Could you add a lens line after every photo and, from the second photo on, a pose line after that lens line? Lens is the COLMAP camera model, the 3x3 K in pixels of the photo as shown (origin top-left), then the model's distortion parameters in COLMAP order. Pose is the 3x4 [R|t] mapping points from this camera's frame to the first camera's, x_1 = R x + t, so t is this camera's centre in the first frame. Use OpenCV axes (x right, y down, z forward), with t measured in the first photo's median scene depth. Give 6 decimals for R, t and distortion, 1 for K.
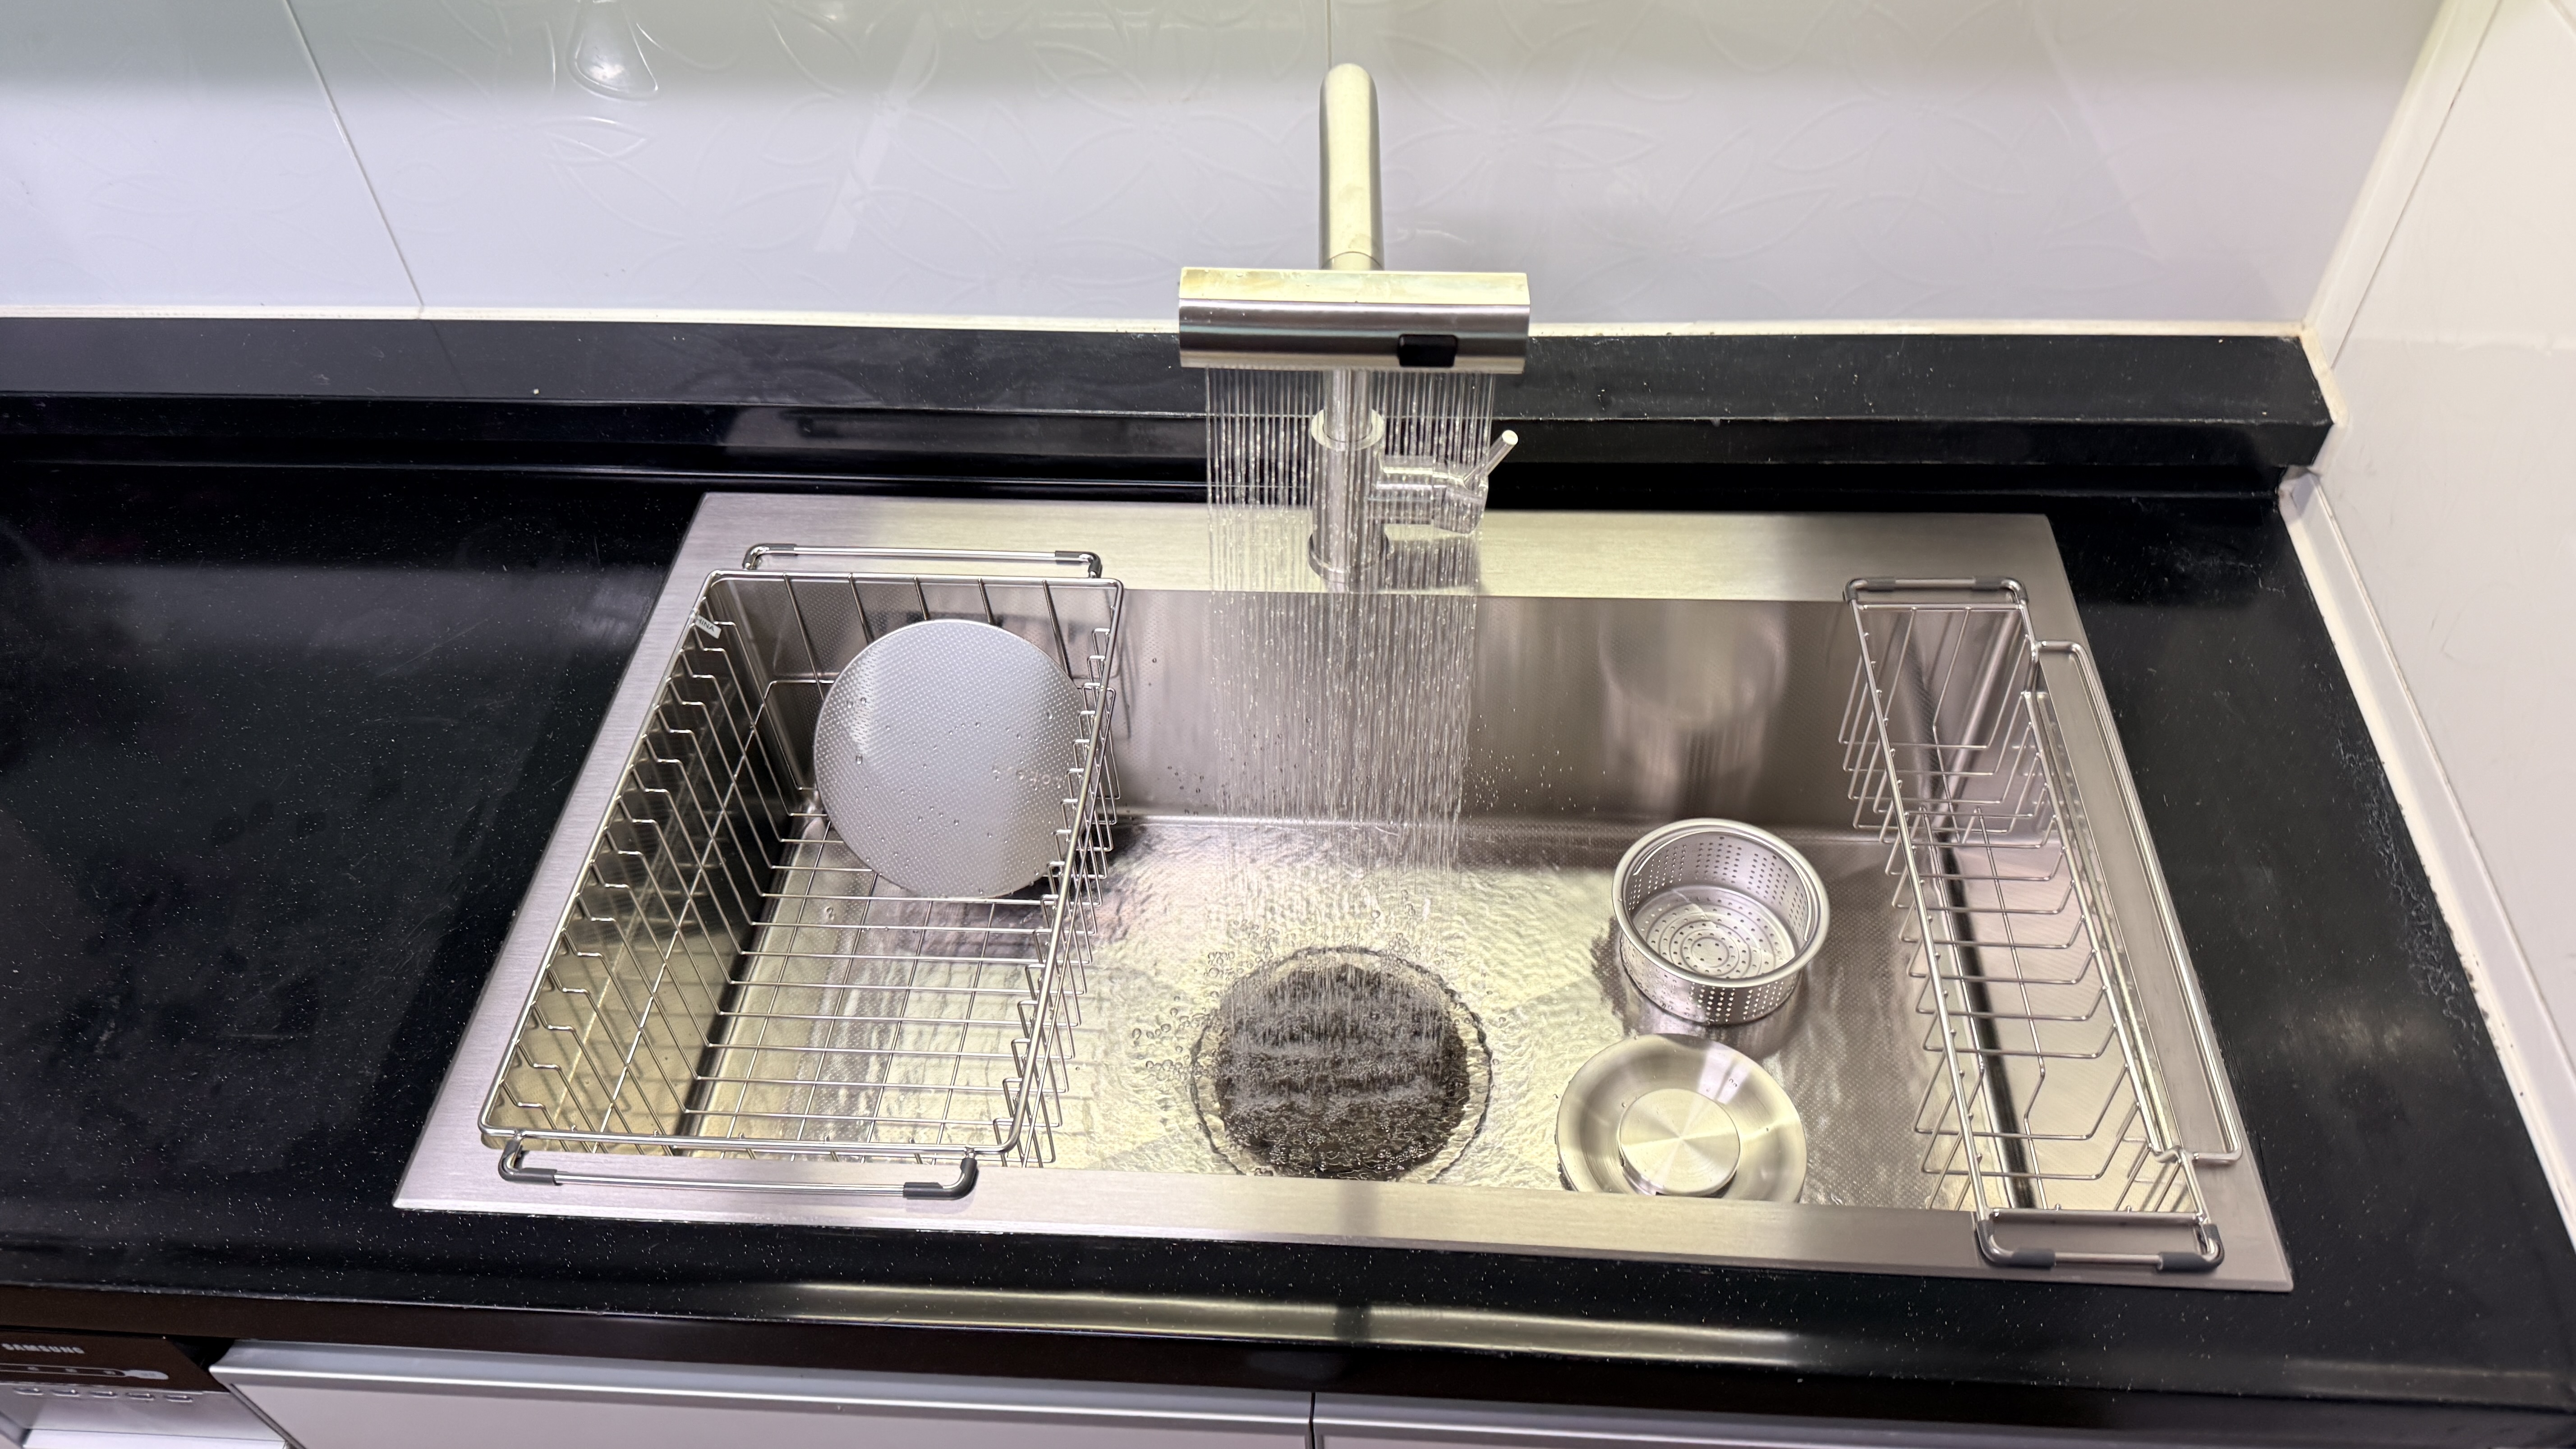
lens RADIAL K [[1844.8, 0, 1296.6], [0, 1844.8, 745.8], [0, 0, 1]] dist [0.020031, -0.028784]
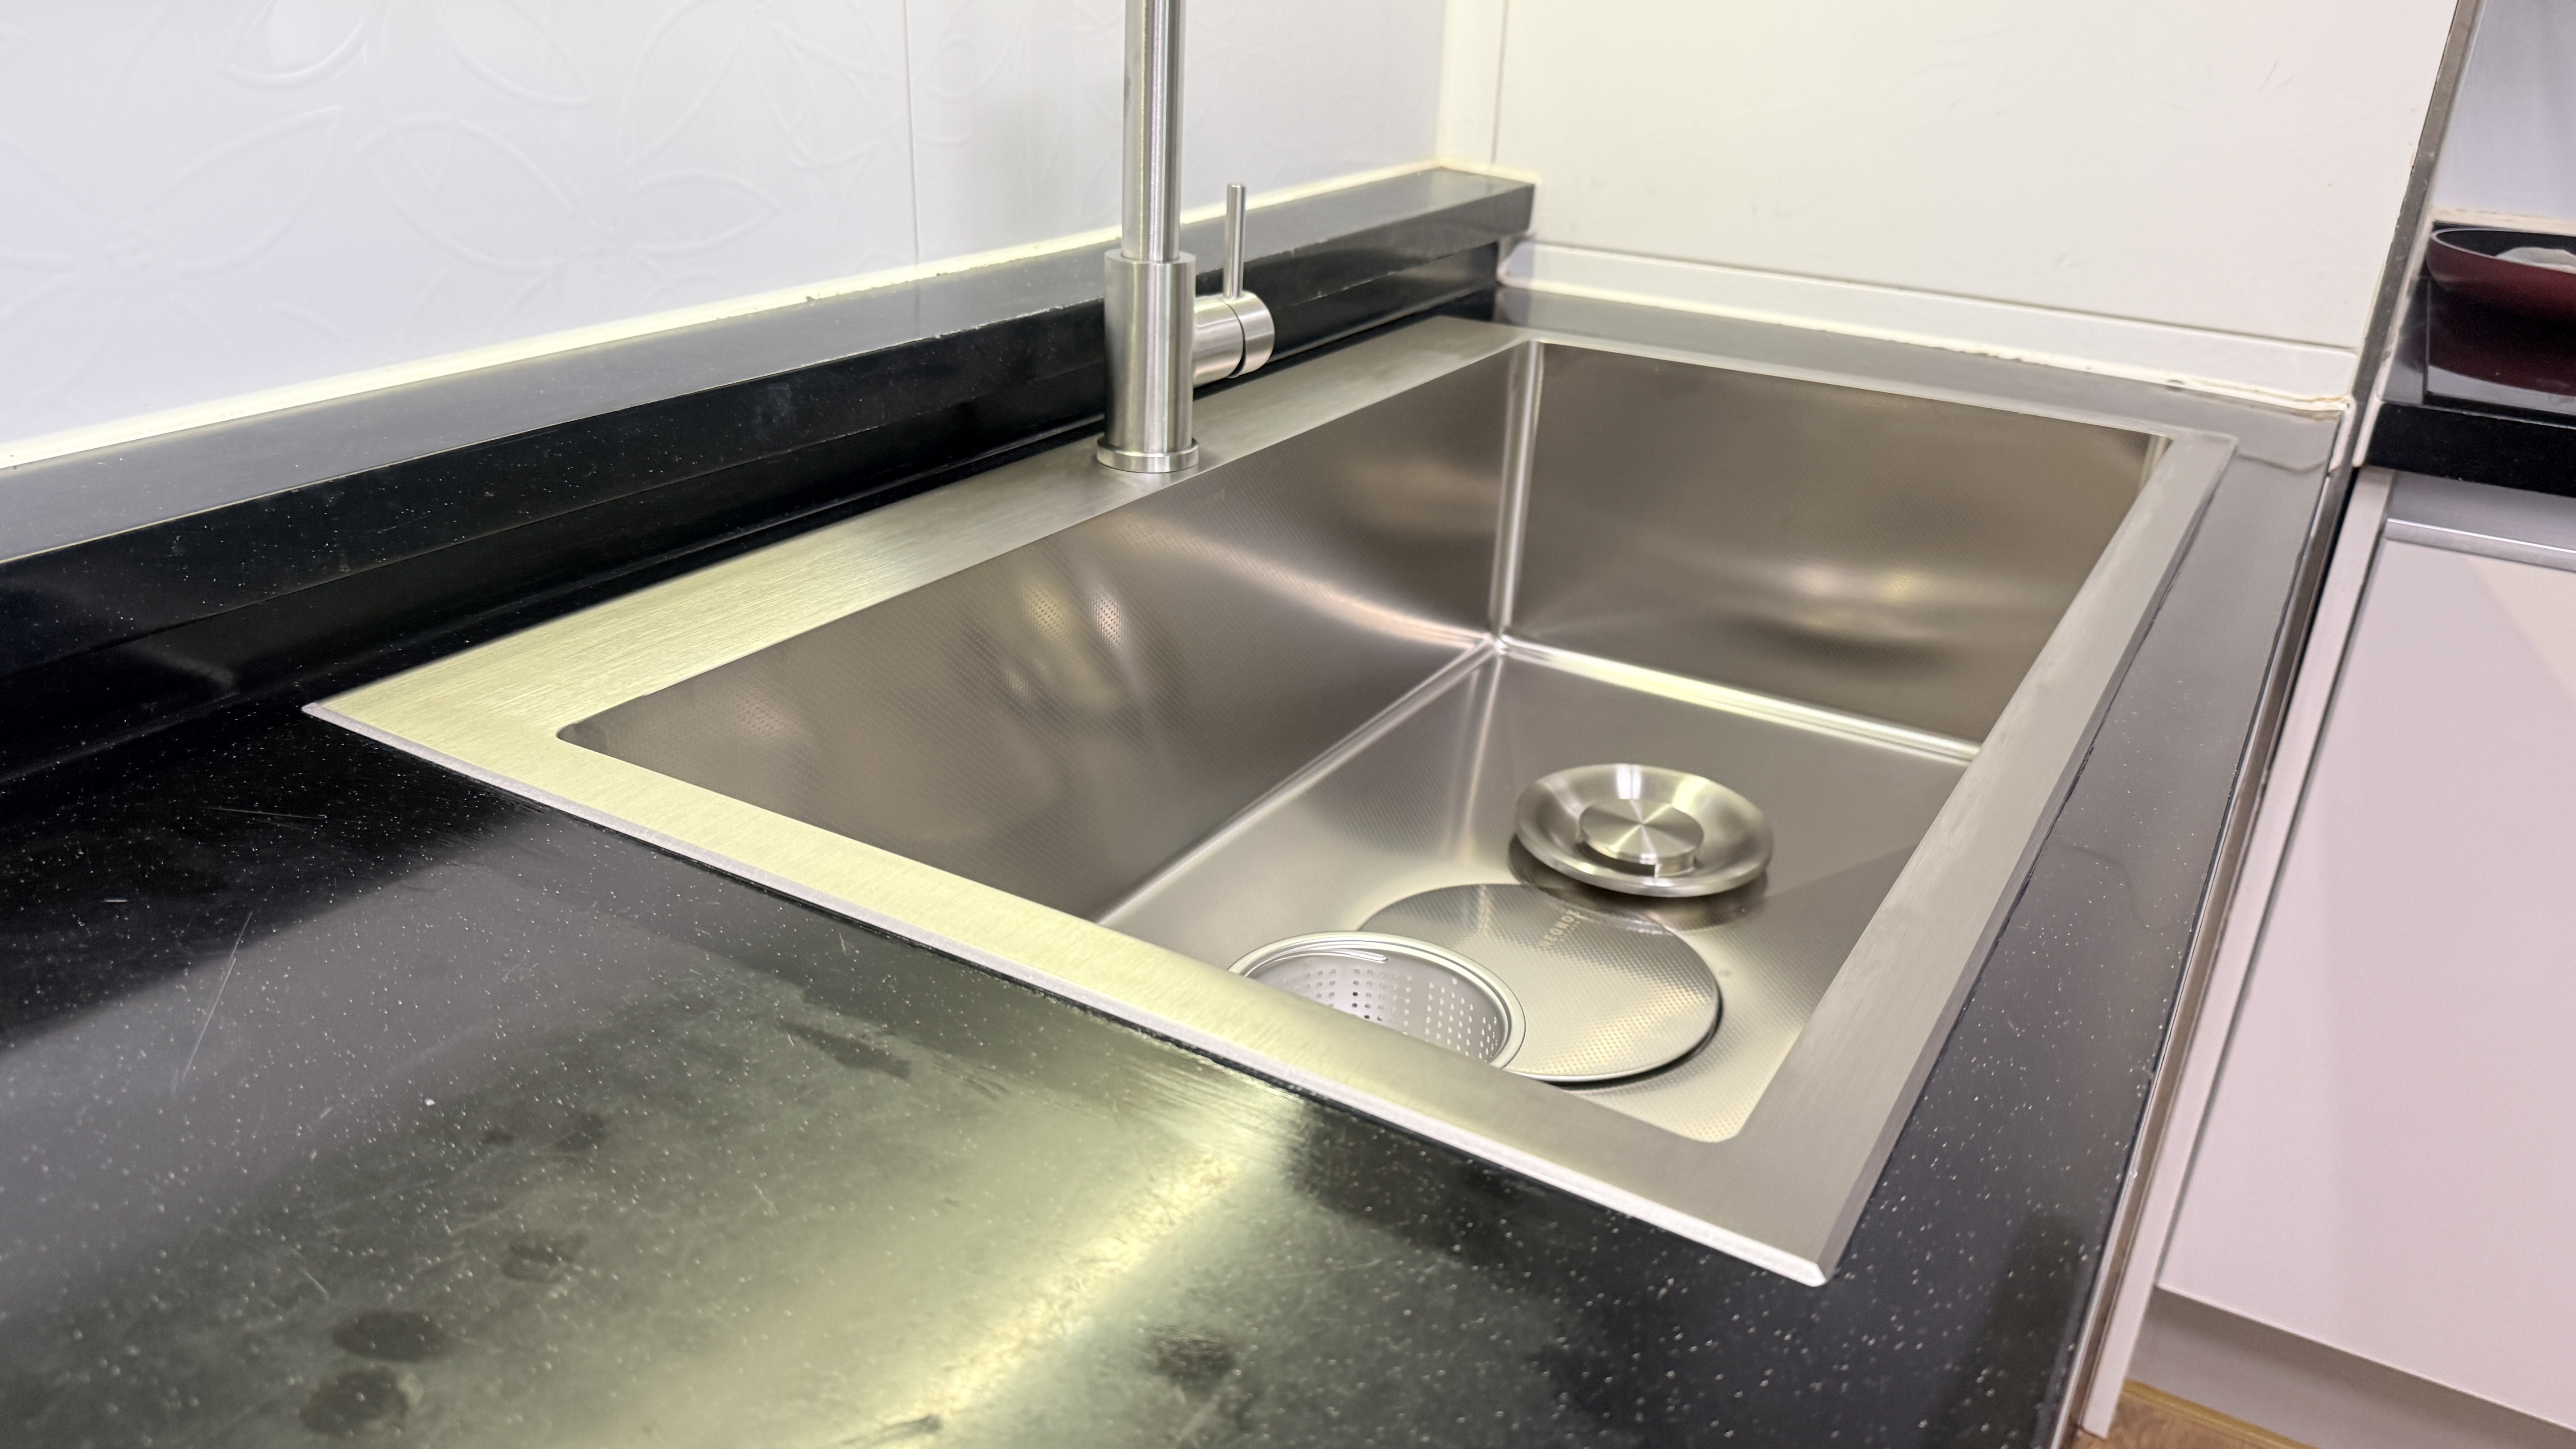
lens RADIAL K [[1844.8, 0, 1286.0], [0, 1844.8, 750.8], [0, 0, 1]] dist [0.020031, -0.028784]
pose [[0.451120, -0.325498, 0.830988, -0.681192], [0.617051, 0.786463, -0.026922, 0.060302], [-0.644779, 0.524907, 0.555638, 0.596407]]
